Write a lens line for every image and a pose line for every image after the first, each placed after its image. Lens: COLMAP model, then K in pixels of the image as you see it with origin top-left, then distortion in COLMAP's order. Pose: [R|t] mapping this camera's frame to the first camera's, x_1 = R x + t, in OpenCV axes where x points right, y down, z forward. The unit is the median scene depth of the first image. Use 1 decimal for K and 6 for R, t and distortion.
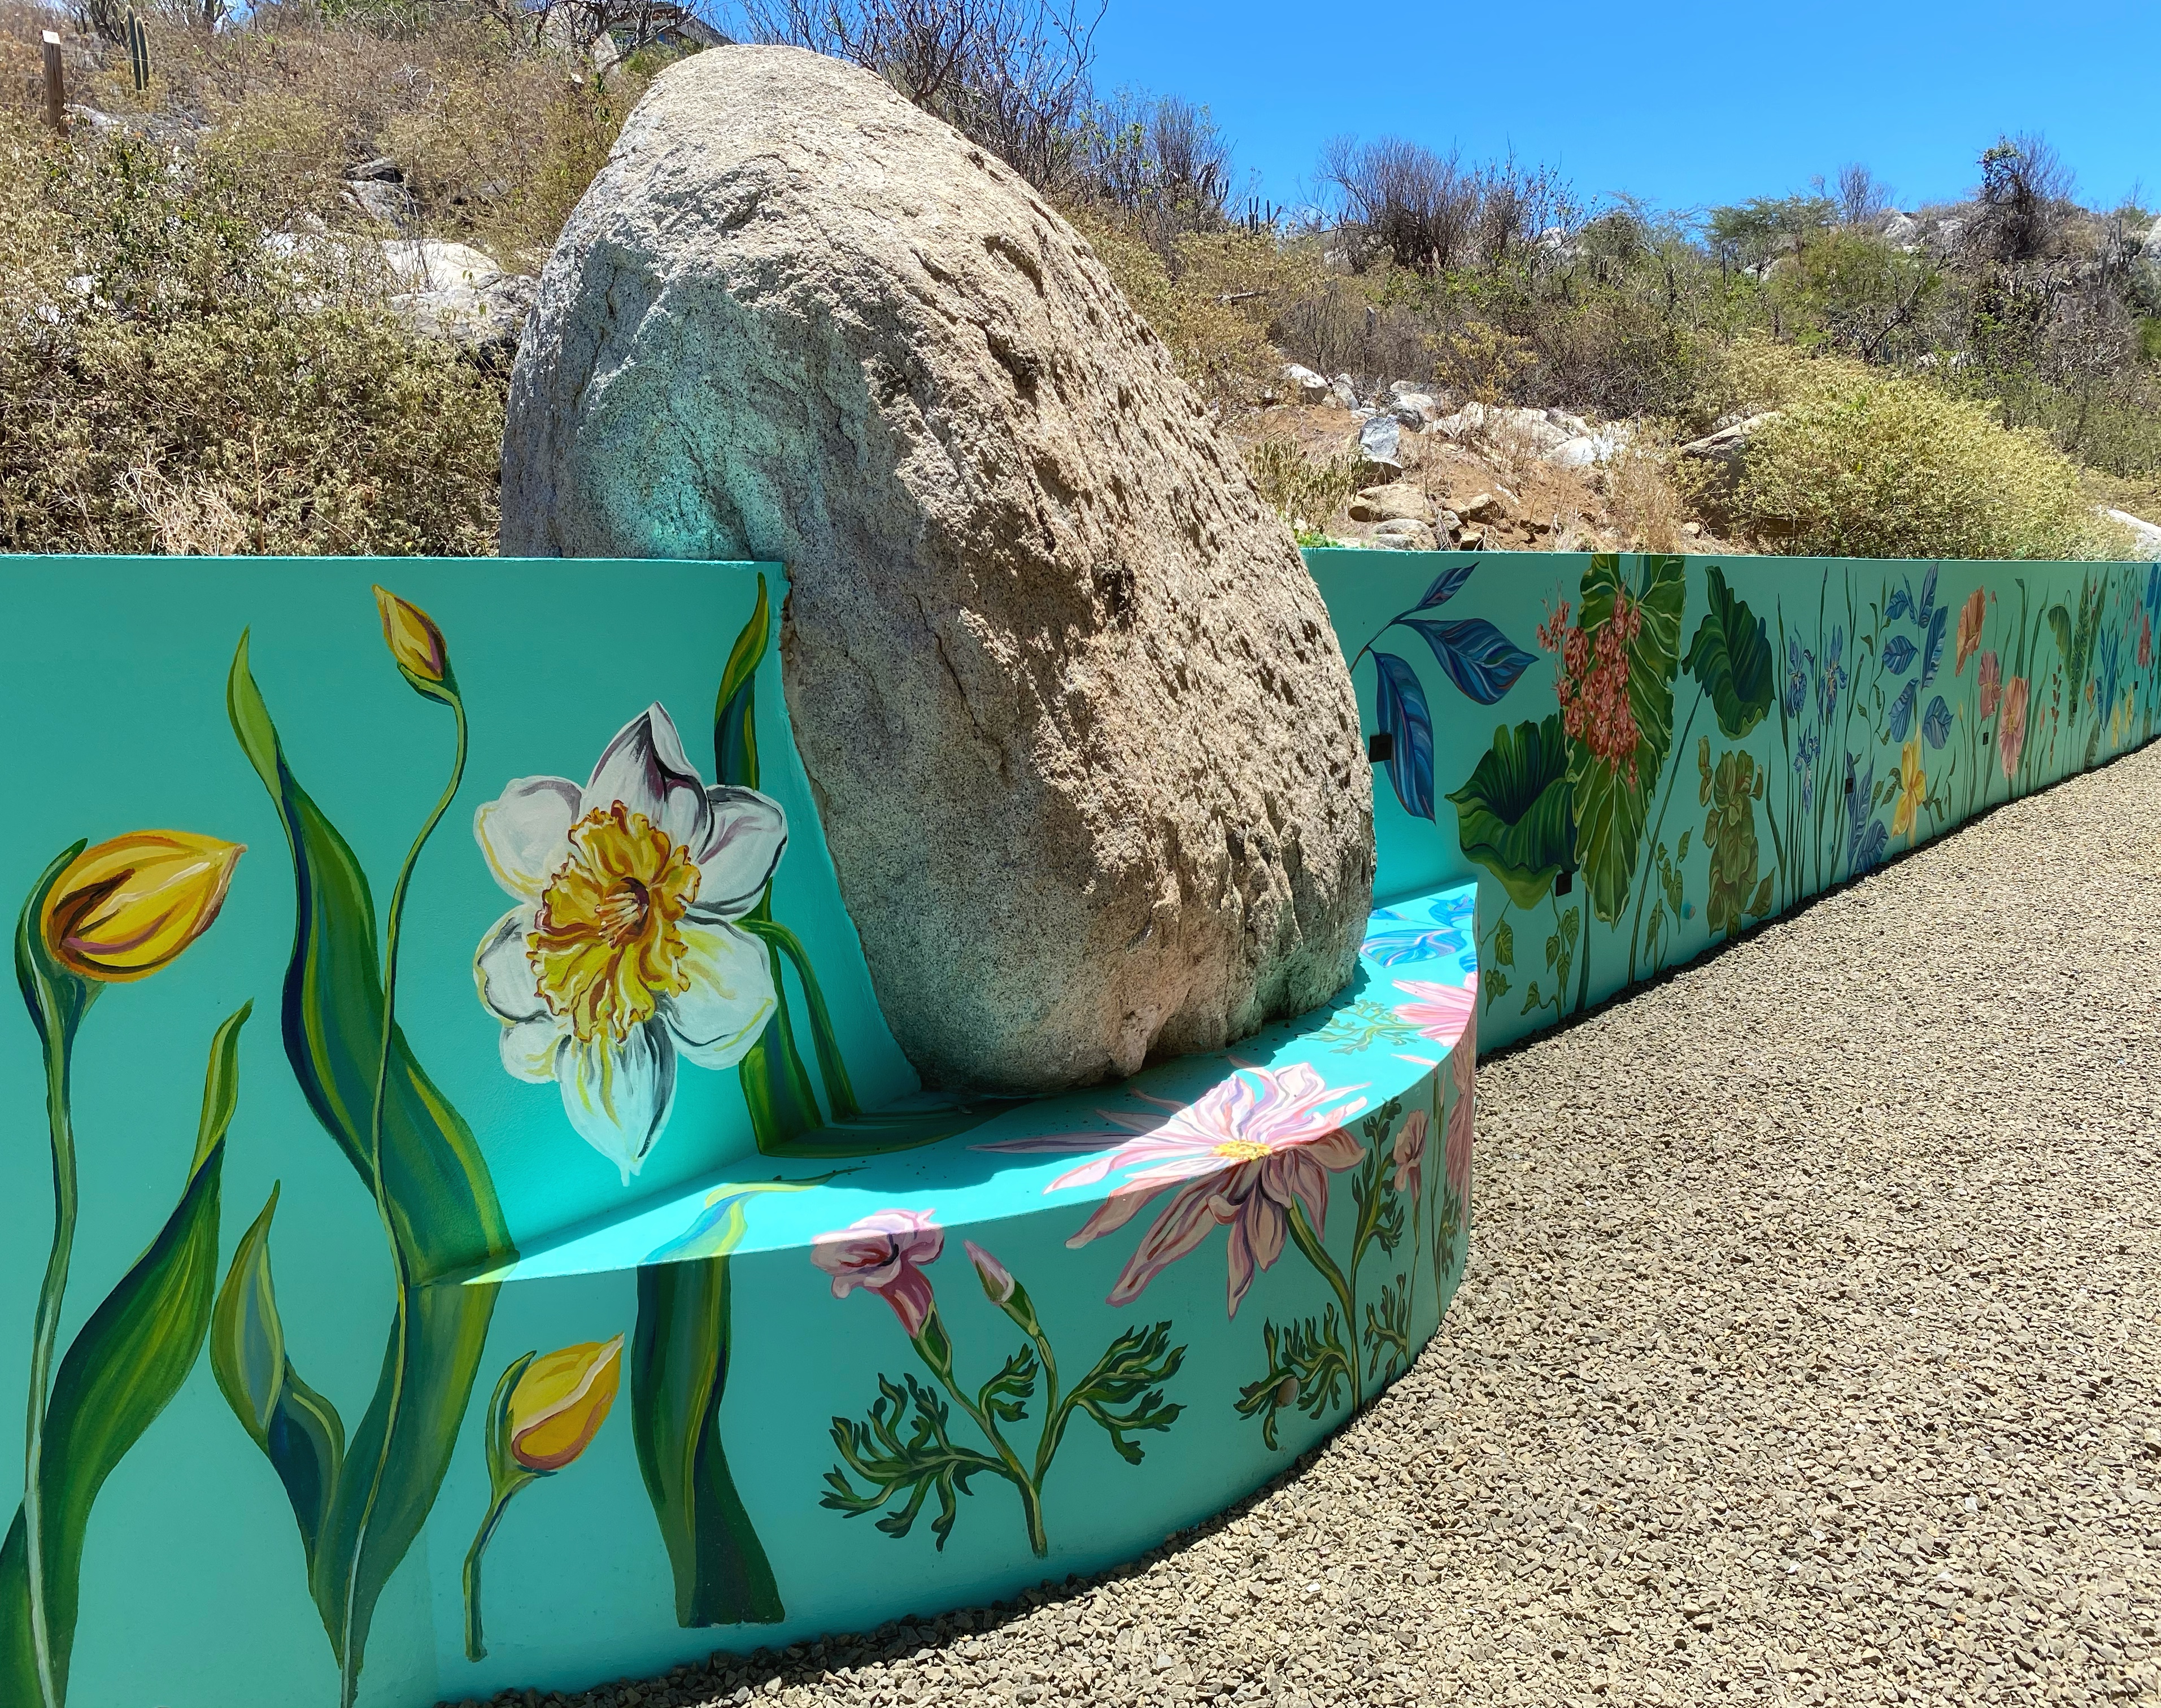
lens RADIAL K [[1751.7, 0, 1064.5], [0, 1751.7, 857.6], [0, 0, 1]] dist [-0.030623, 0.037299]
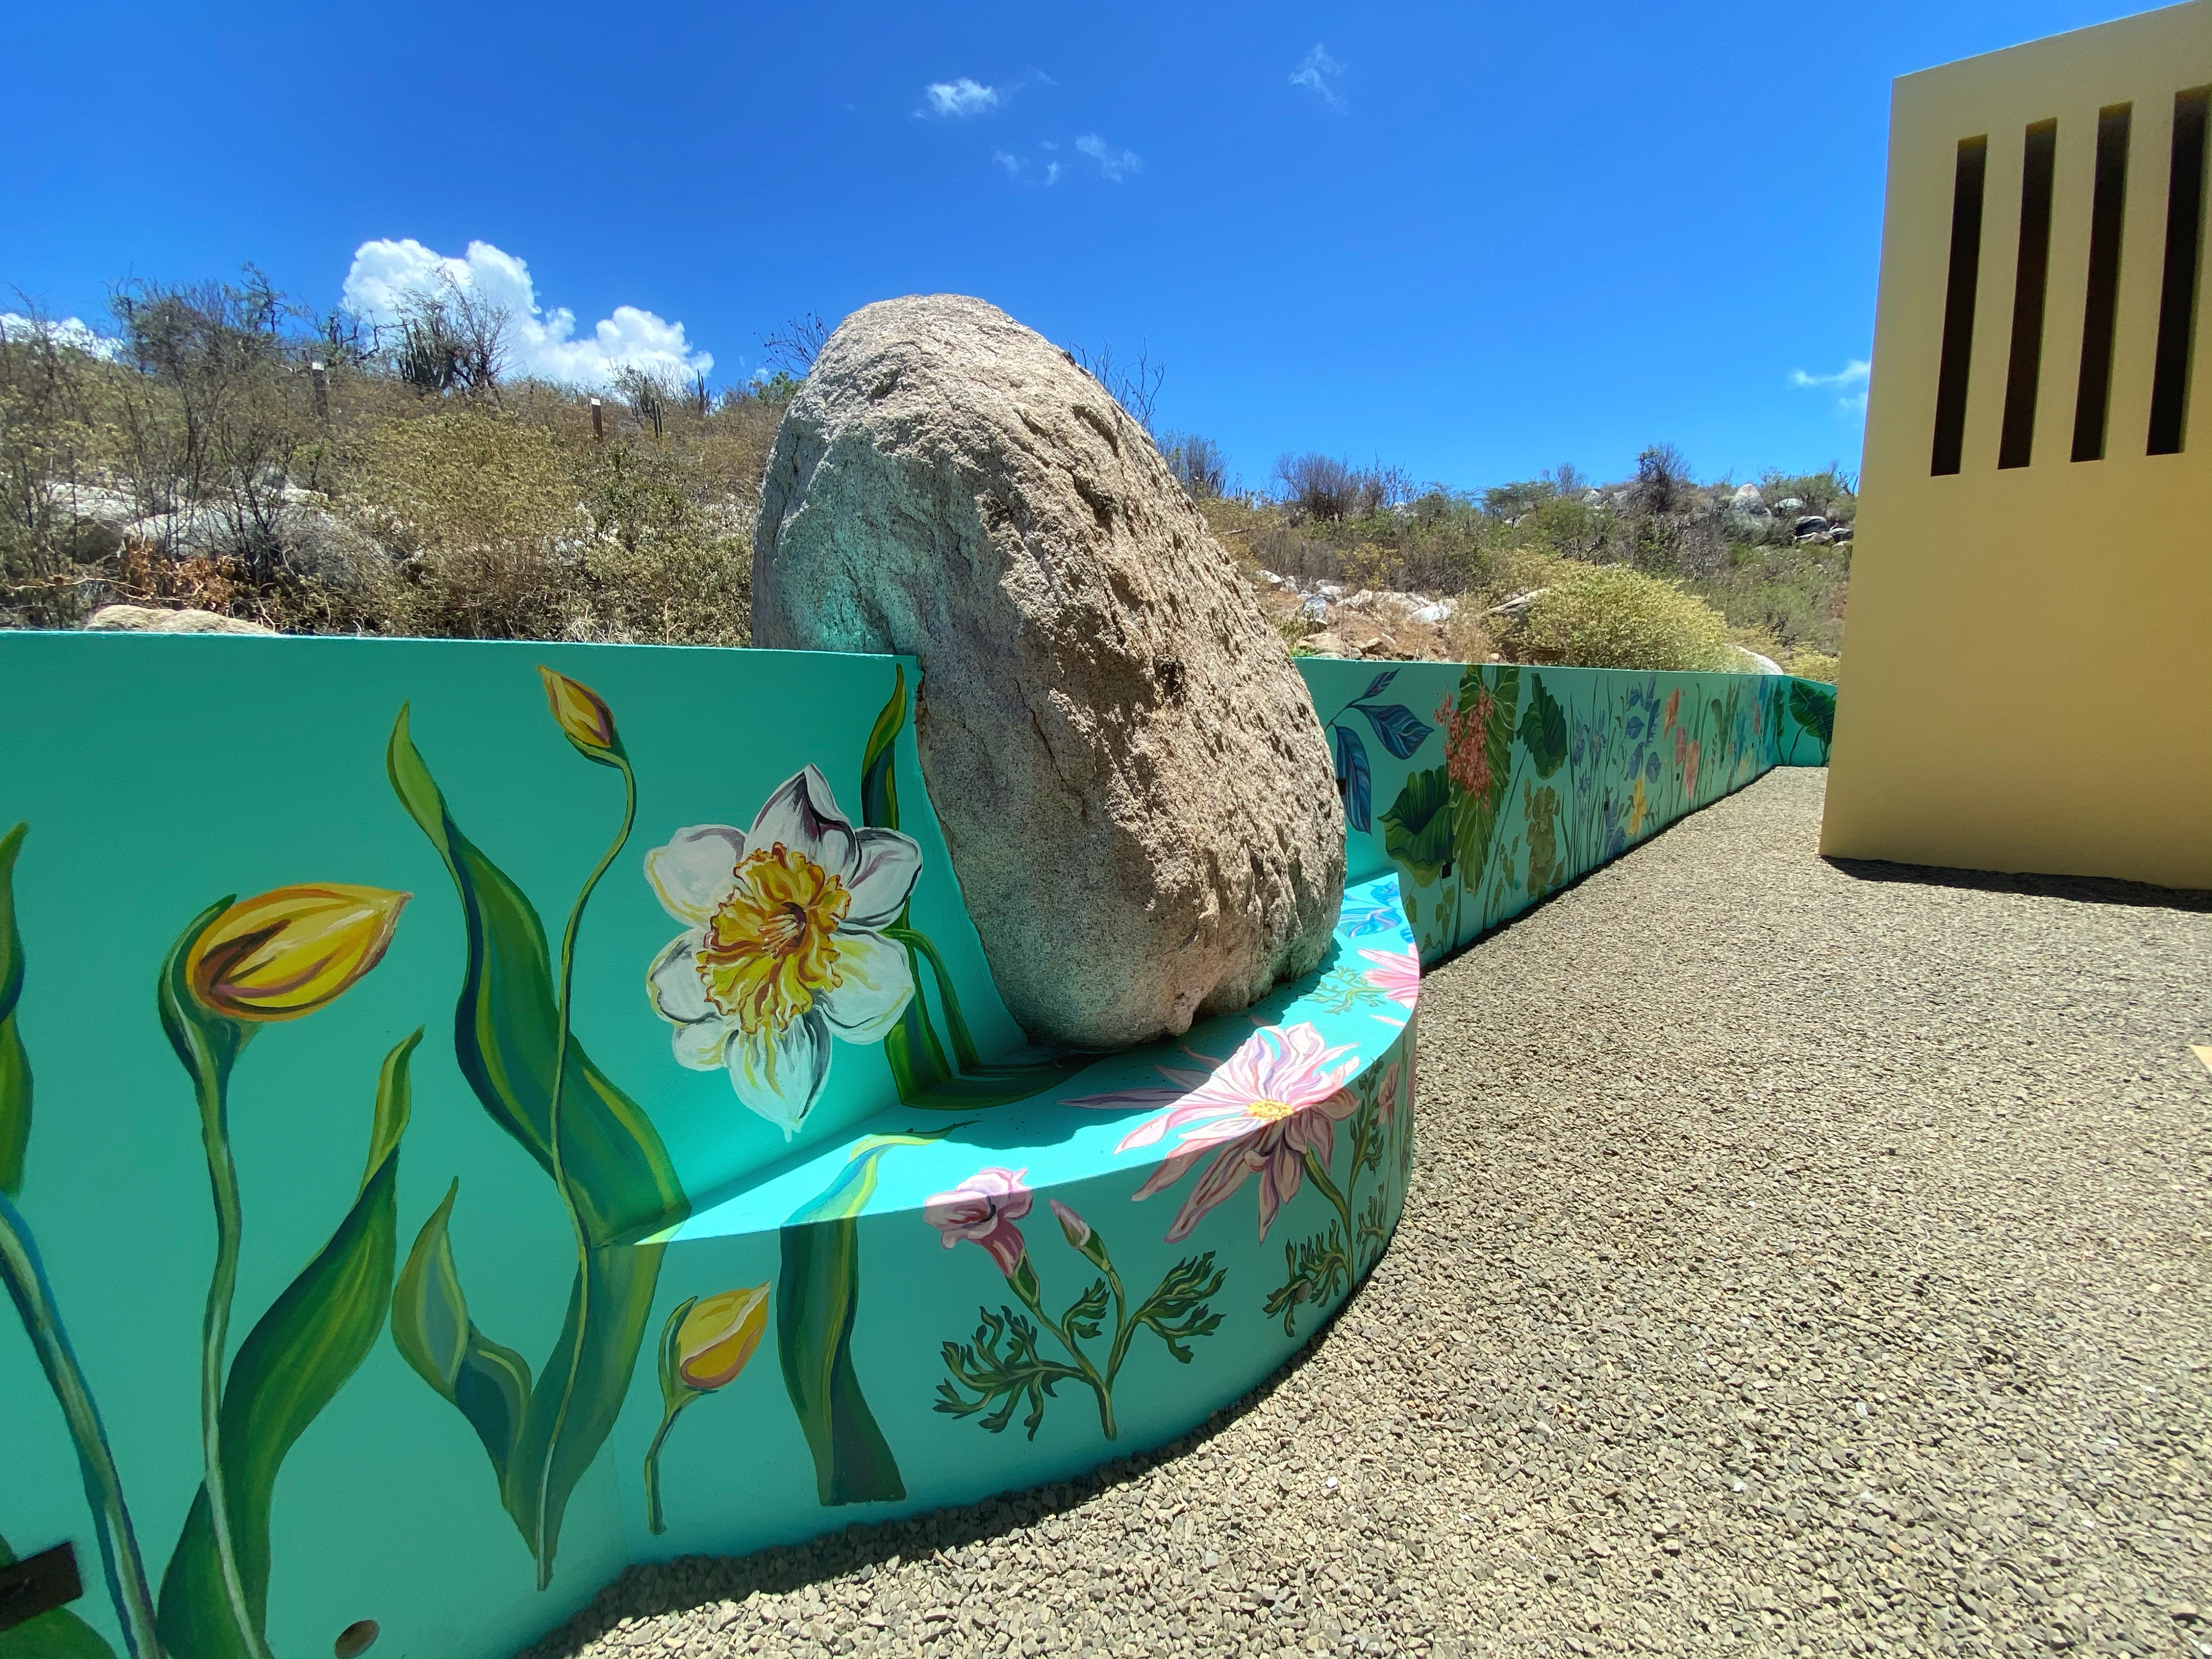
lens RADIAL K [[913.3, 0, 1088.4], [0, 913.3, 862.9], [0, 0, 1]] dist [-0.003705, -0.007209]
pose [[0.998588, 0.002649, -0.053048, 0.003450], [-0.001194, 0.999623, 0.027427, -0.033428], [0.053101, -0.027324, 0.998215, 0.327727]]
